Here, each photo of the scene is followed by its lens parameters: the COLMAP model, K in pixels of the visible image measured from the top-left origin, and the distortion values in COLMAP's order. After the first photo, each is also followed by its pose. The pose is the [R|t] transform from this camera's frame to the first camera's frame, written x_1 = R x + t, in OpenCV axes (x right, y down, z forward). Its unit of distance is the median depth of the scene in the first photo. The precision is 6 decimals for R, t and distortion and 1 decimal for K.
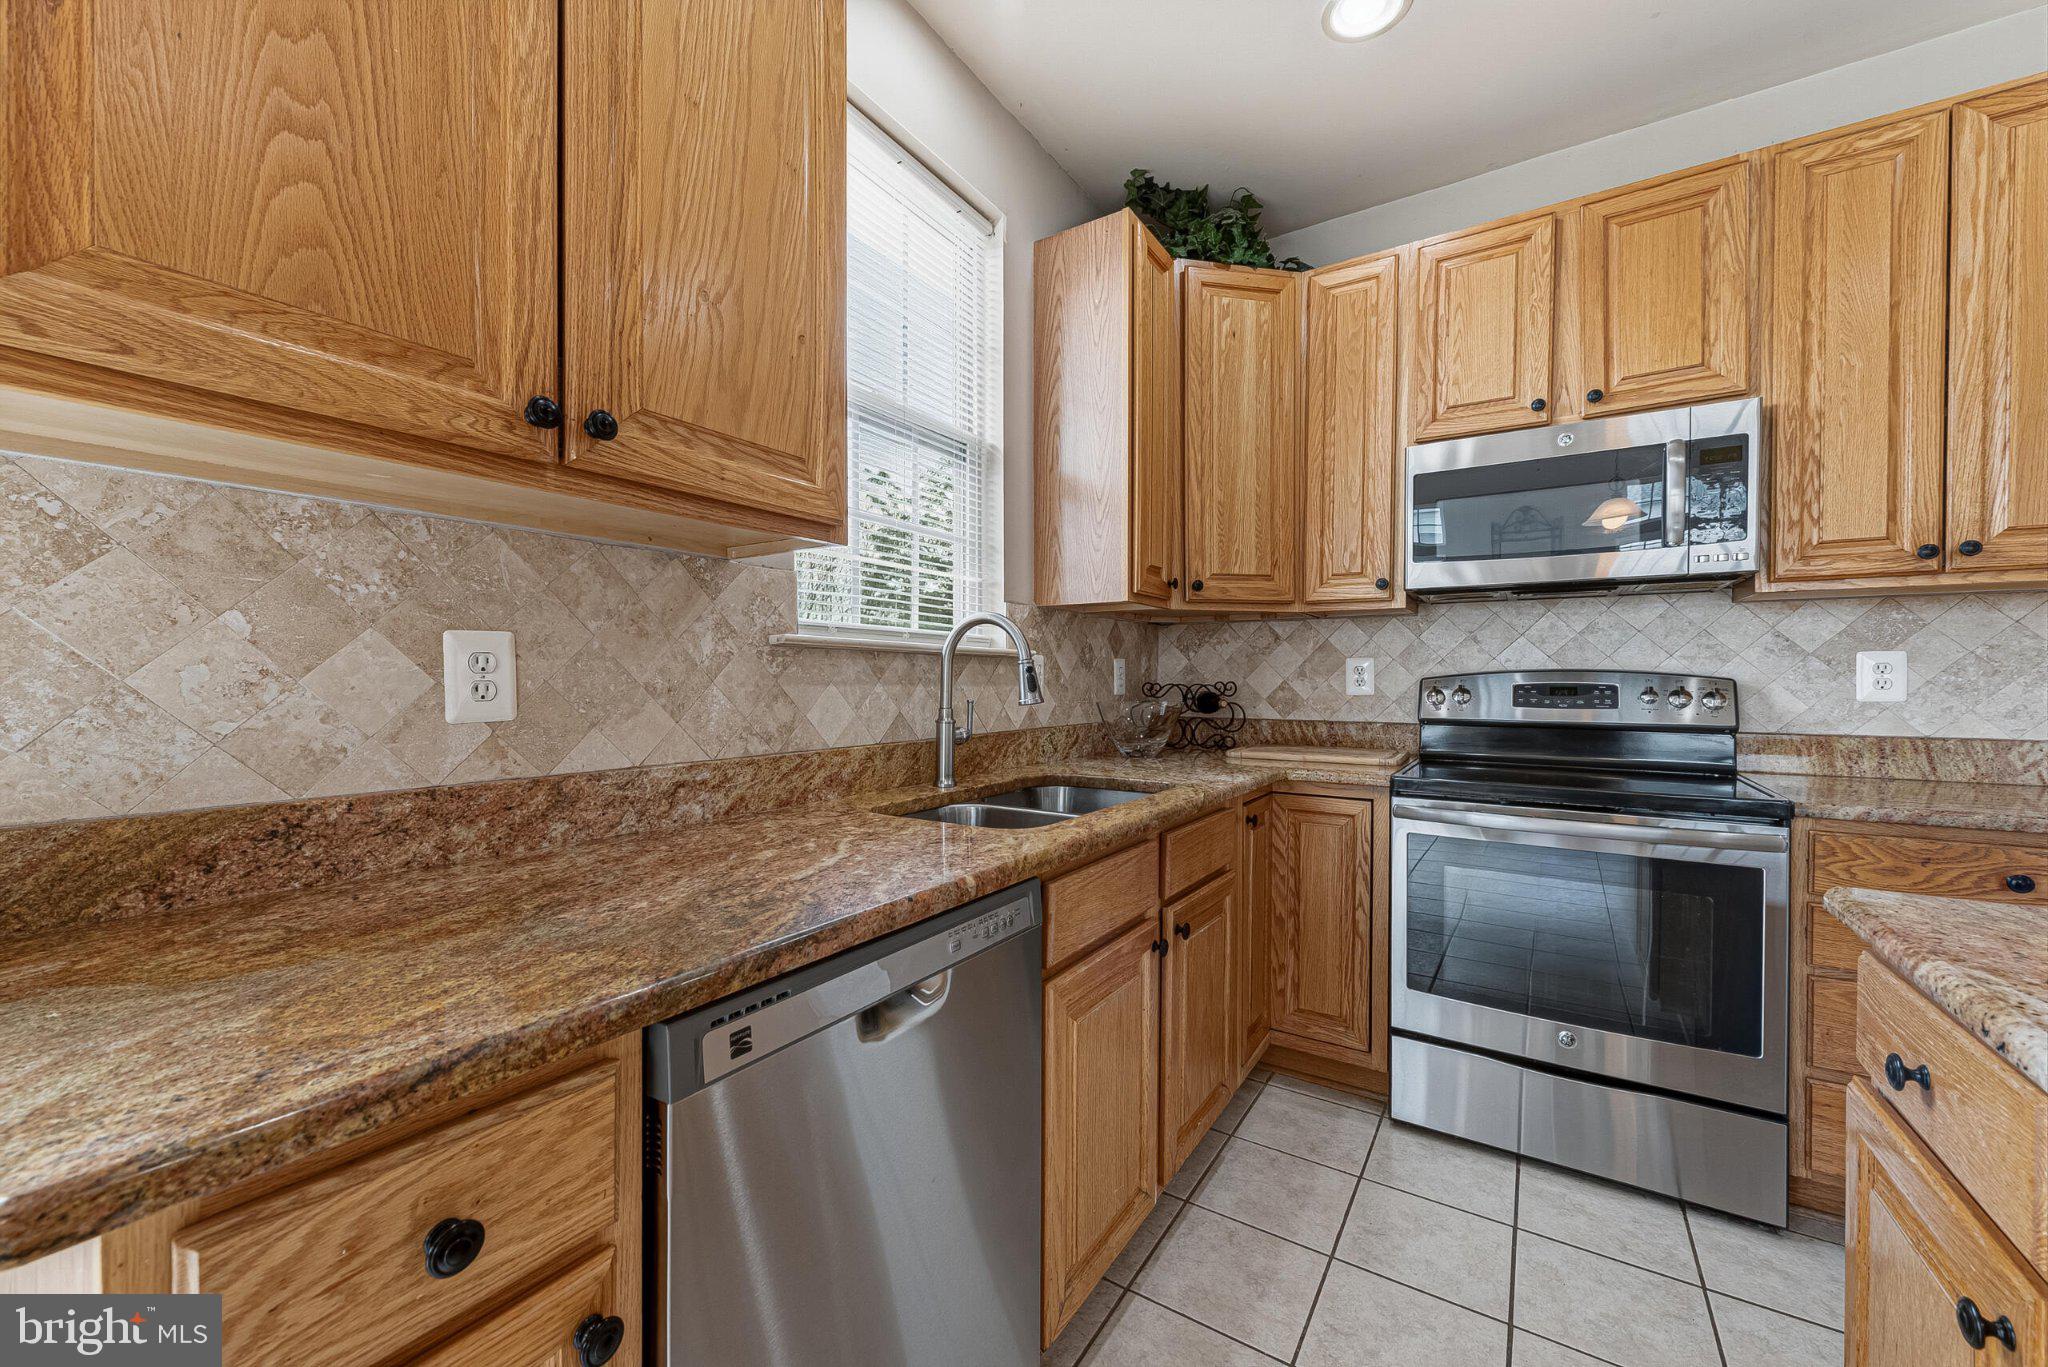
lens RADIAL K [[792.8, 0, 1017.2], [0, 792.8, 685.6], [0, 0, 1]] dist [0.007718, -0.002974]
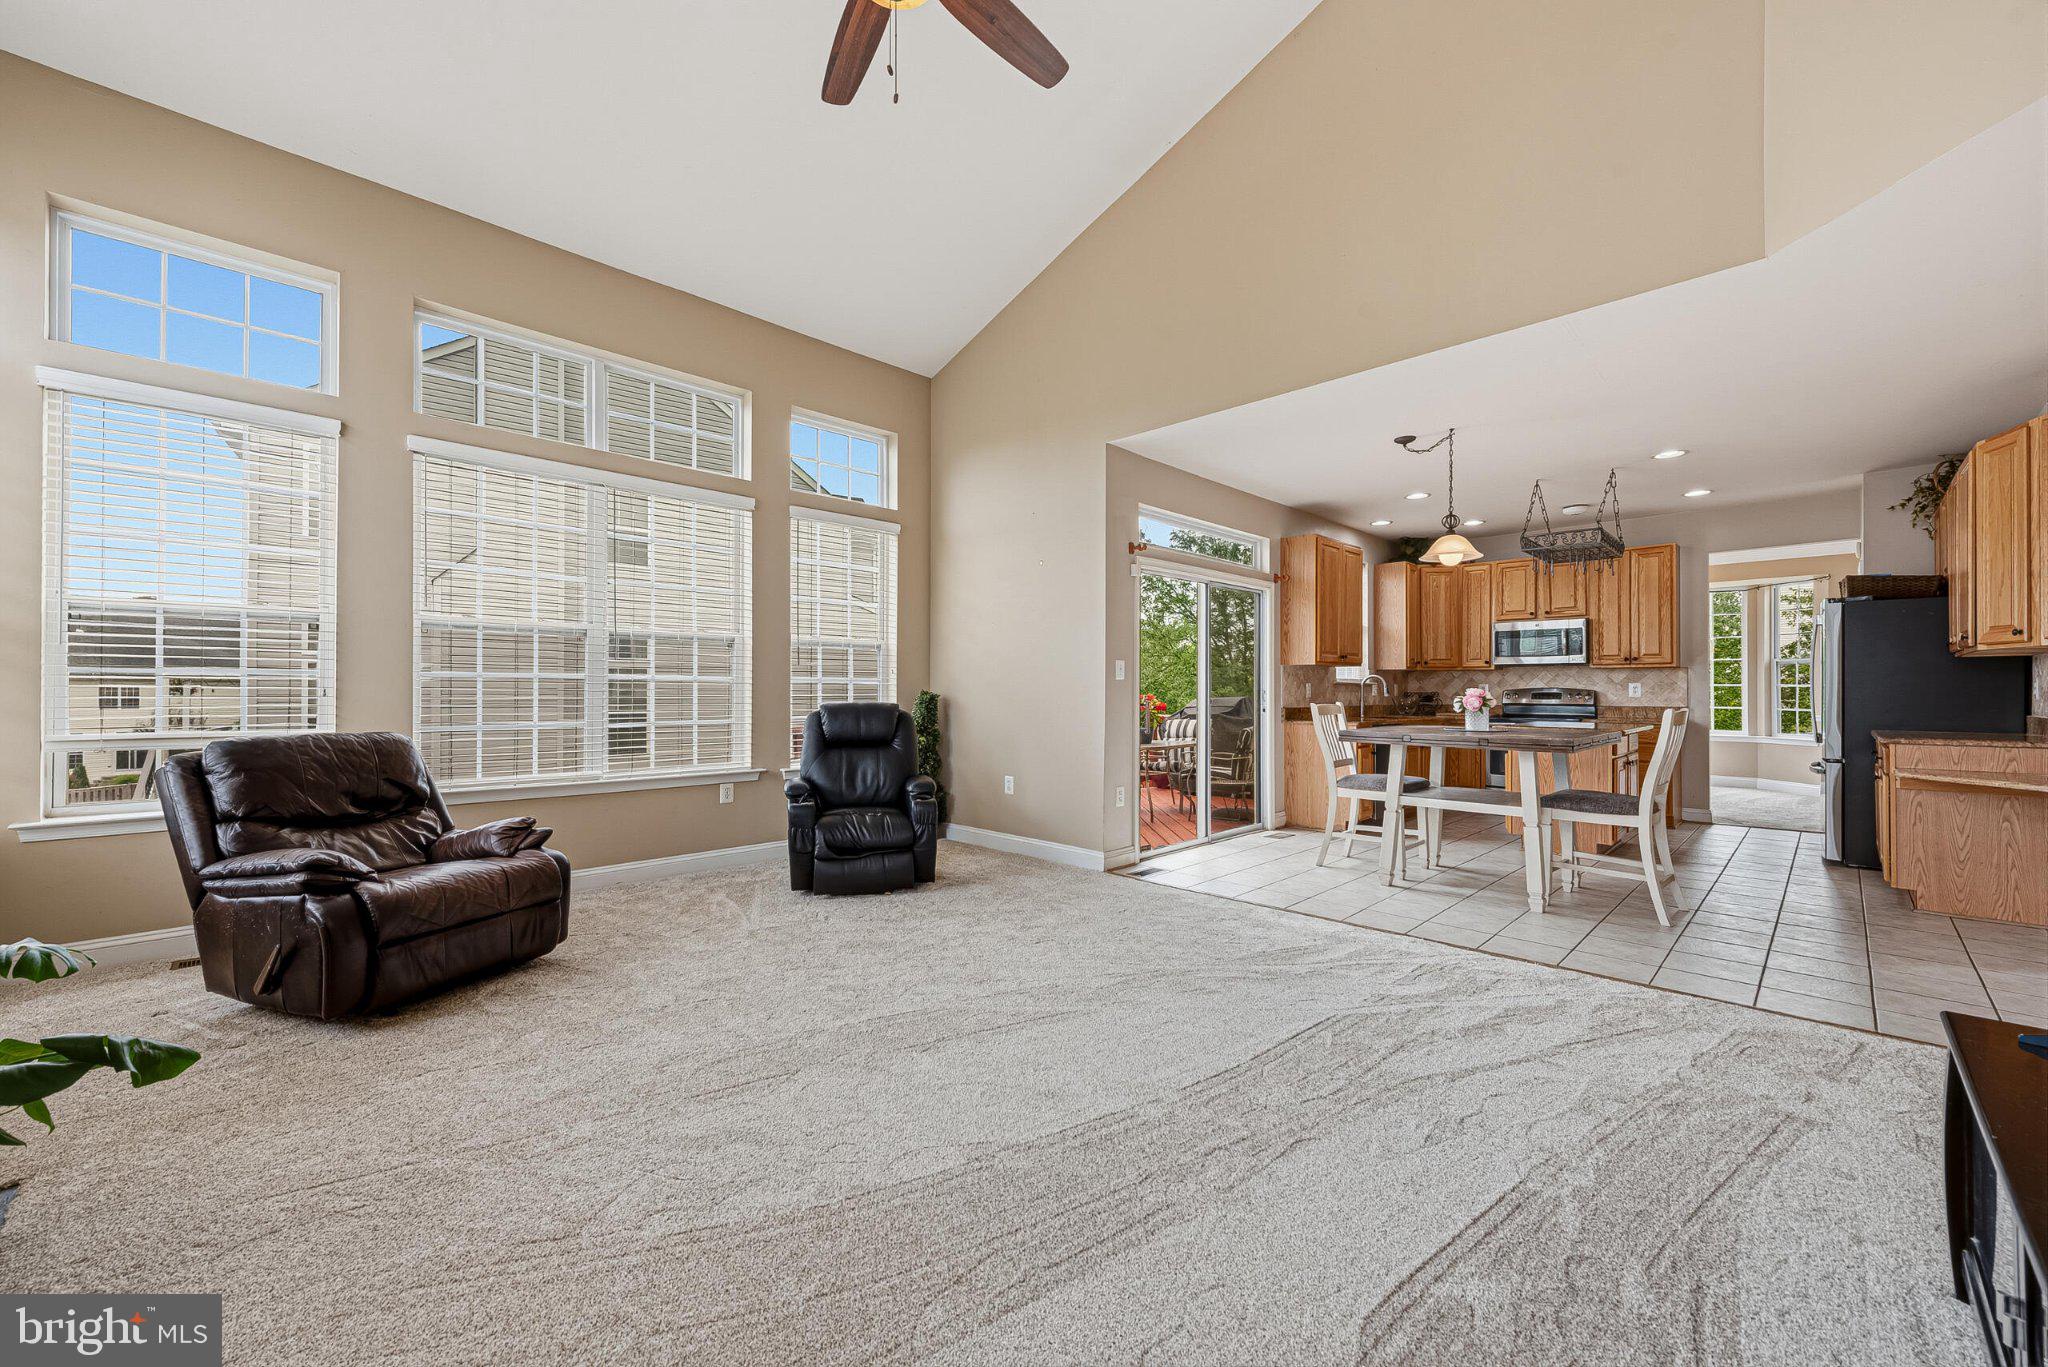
lens RADIAL K [[792.8, 0, 1021.3], [0, 792.8, 683.1], [0, 0, 1]] dist [0.007718, -0.002974]
pose [[0.977771, 0.000280, -0.209677, -0.823102], [-0.004350, 0.999811, -0.018945, 0.034094], [0.209632, 0.019436, 0.977587, -2.930568]]
